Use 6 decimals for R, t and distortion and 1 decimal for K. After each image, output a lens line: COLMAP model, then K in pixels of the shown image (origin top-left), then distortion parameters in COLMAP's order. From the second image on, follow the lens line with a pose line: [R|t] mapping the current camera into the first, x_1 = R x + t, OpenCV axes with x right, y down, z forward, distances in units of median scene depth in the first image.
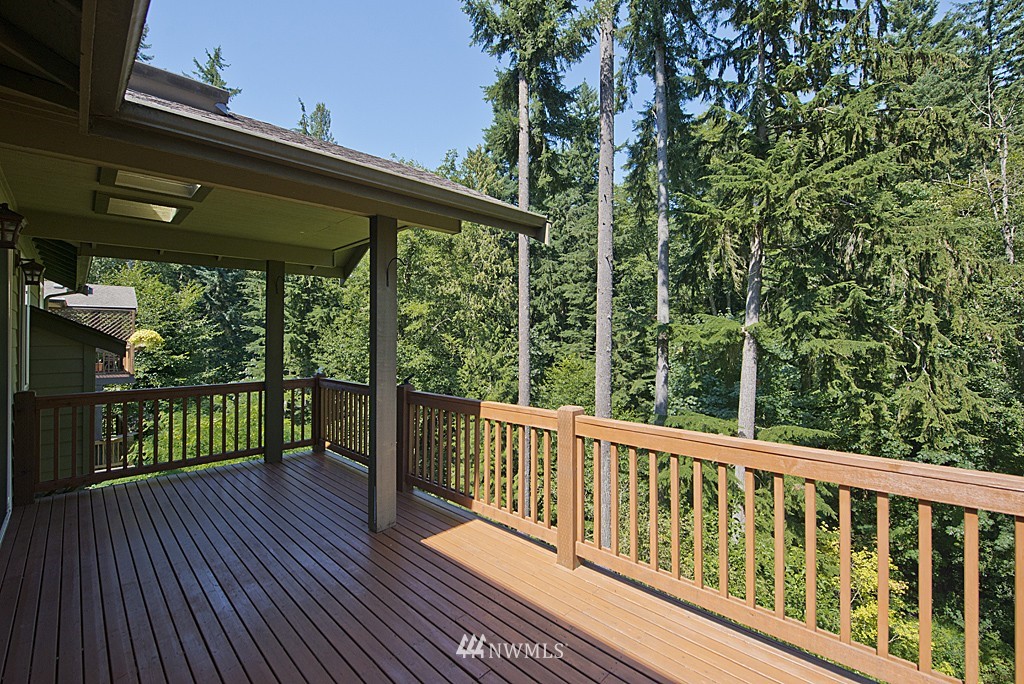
lens RADIAL K [[431.4, 0, 516.7], [0, 431.4, 336.8], [0, 0, 1]] dist [-0.015641, -0.000080]
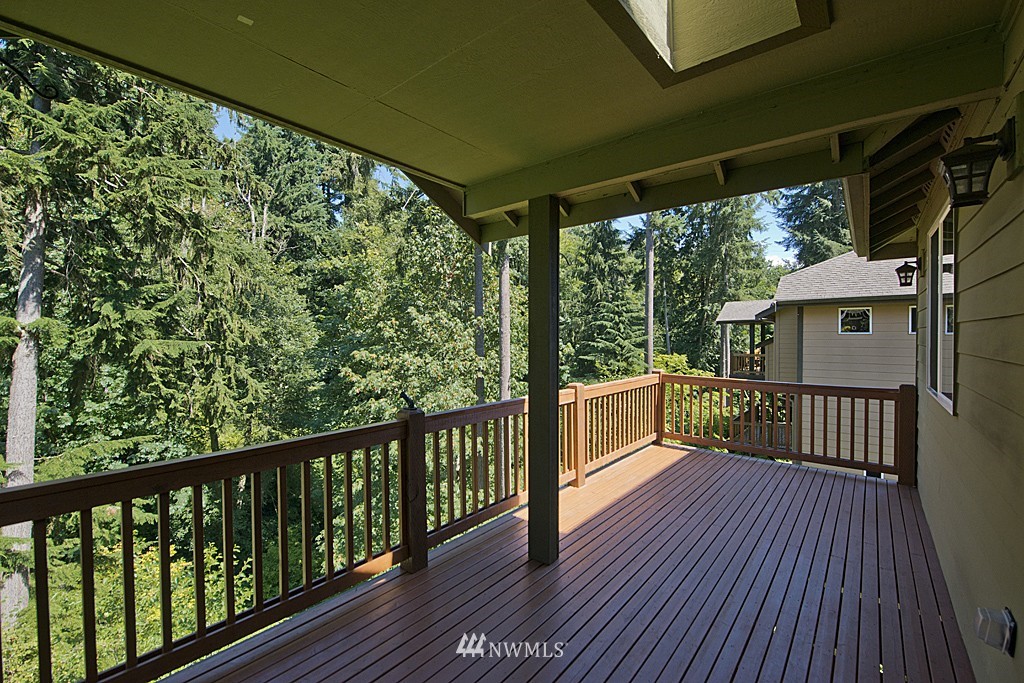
lens RADIAL K [[431.4, 0, 516.7], [0, 431.4, 336.3], [0, 0, 1]] dist [-0.015641, -0.000080]
pose [[-0.078735, 0.004552, 0.996885, -0.305082], [-0.001796, 0.999987, -0.004708, 0.001174], [-0.996894, -0.002161, -0.078726, 0.293267]]
